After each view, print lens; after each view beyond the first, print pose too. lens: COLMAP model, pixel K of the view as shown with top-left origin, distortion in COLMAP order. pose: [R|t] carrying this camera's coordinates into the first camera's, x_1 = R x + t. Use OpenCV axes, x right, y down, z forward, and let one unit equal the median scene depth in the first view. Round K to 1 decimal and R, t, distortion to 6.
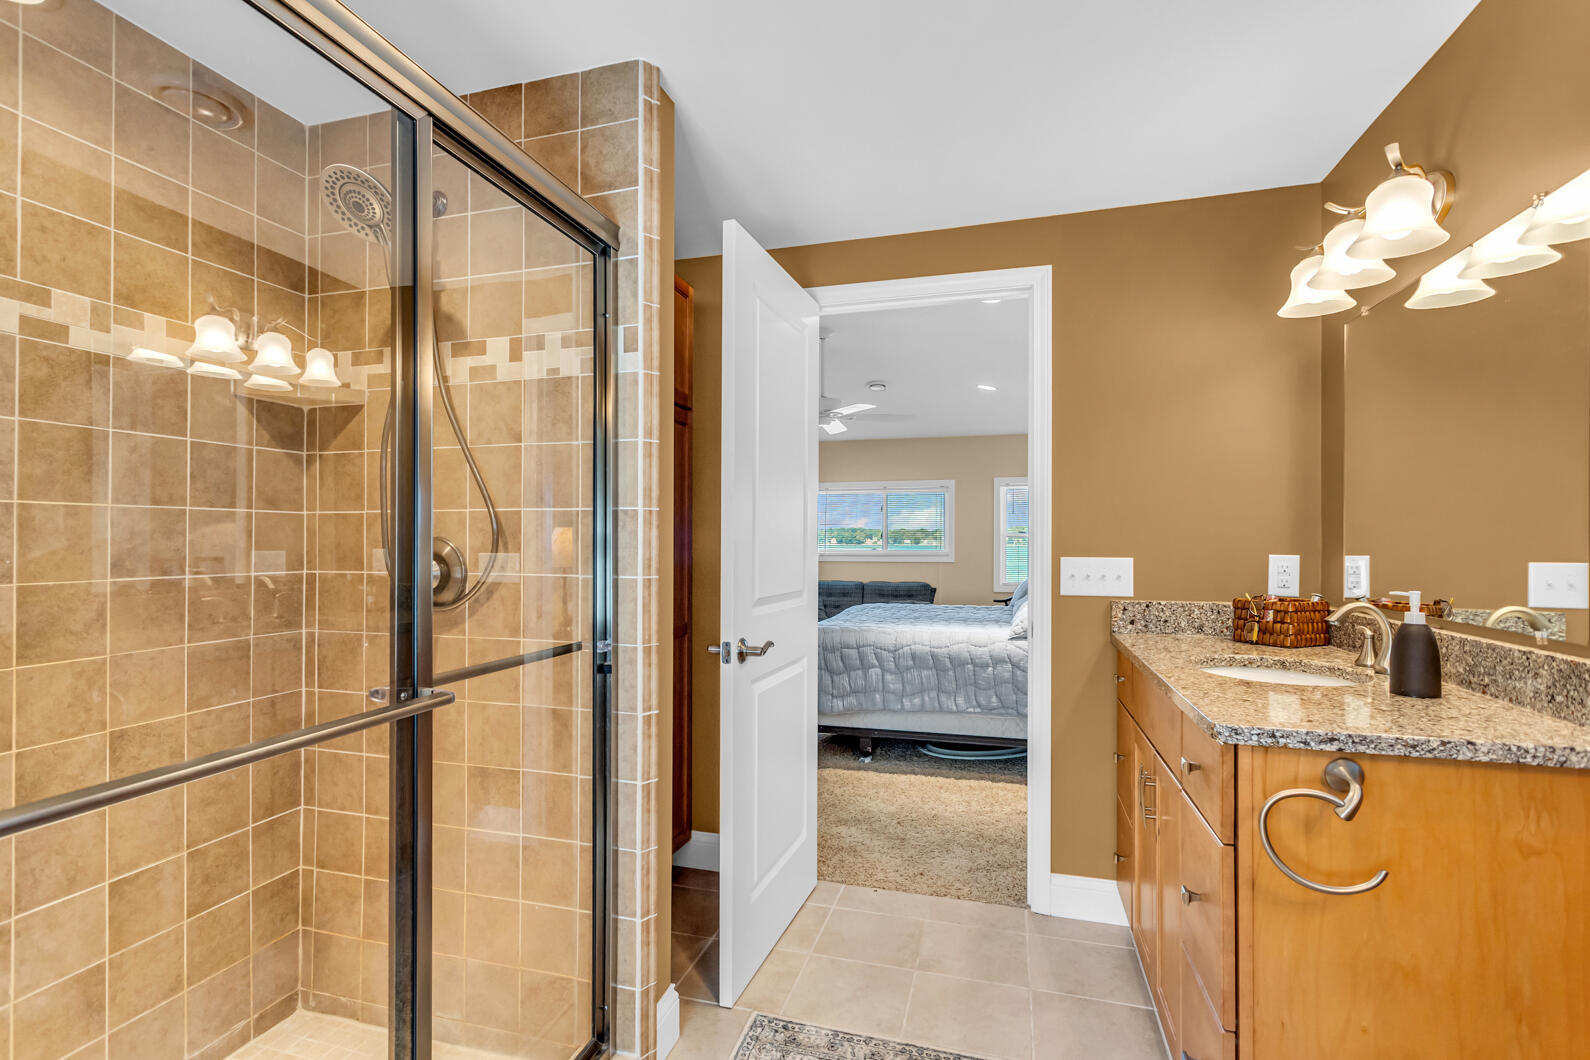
lens RADIAL K [[764.0, 0, 784.3], [0, 764.0, 539.9], [0, 0, 1]] dist [-0.002318, 0.002707]
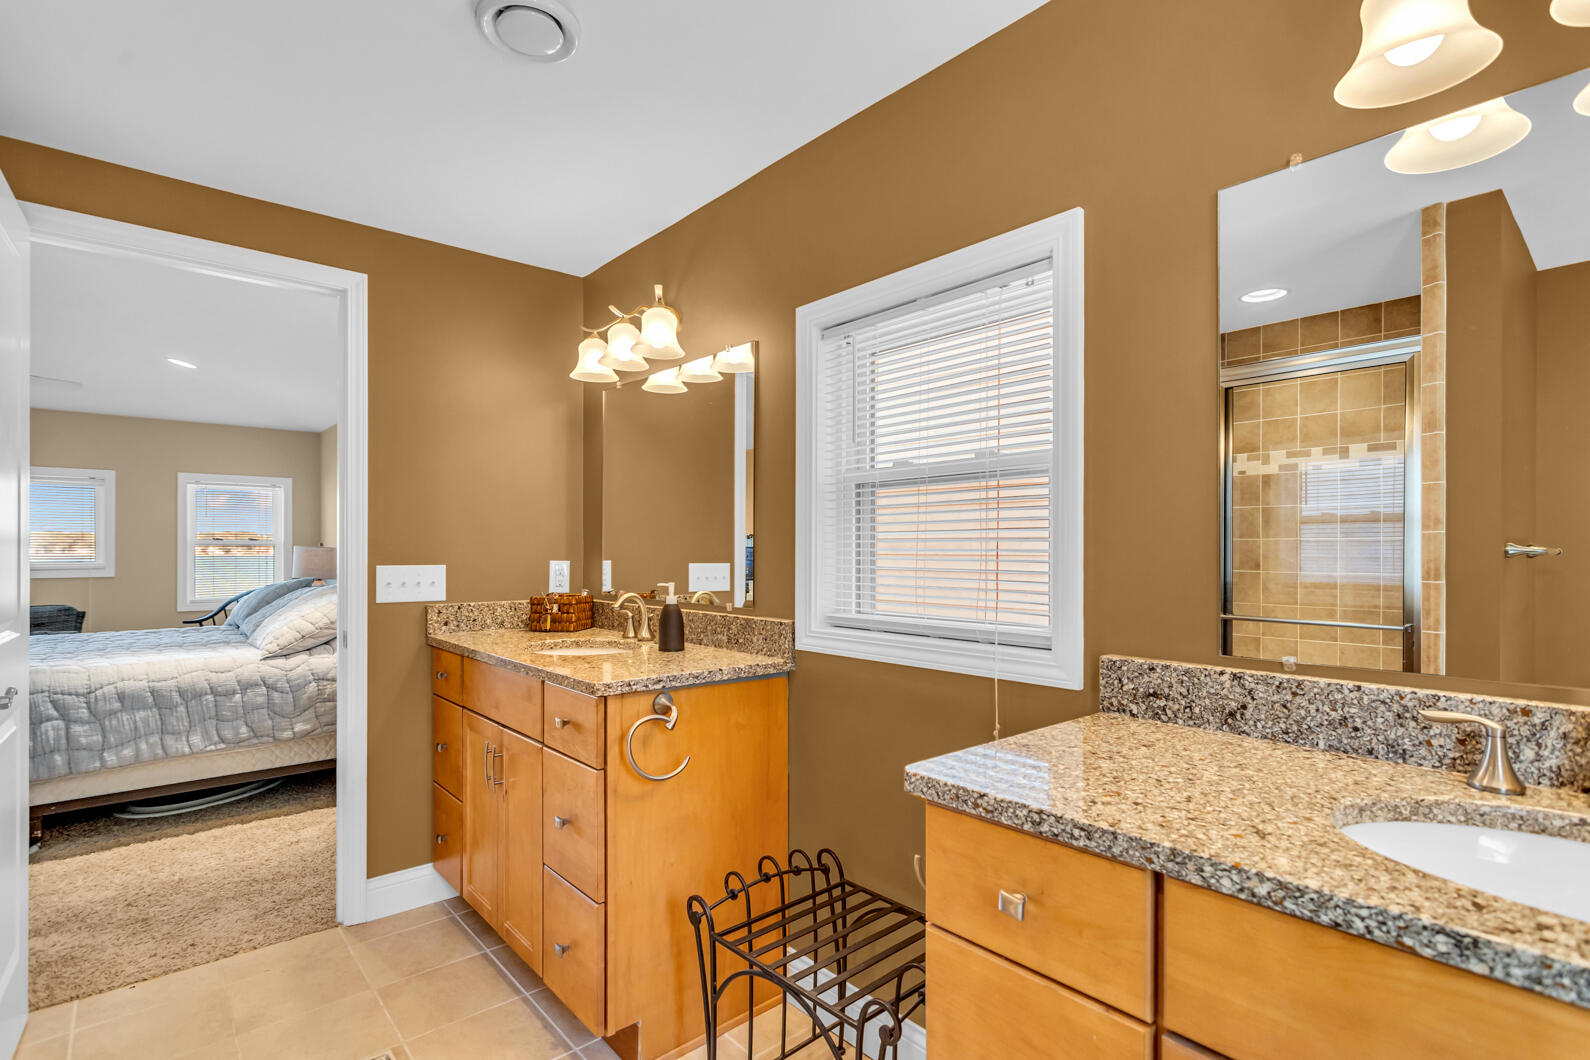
lens RADIAL K [[764.0, 0, 808.5], [0, 764.0, 550.6], [0, 0, 1]] dist [-0.002318, 0.002707]
pose [[0.525238, -0.001030, 0.850955, -0.207209], [-0.001412, 0.999997, 0.002082, -0.000608], [-0.850954, -0.002295, 0.525235, -0.024118]]
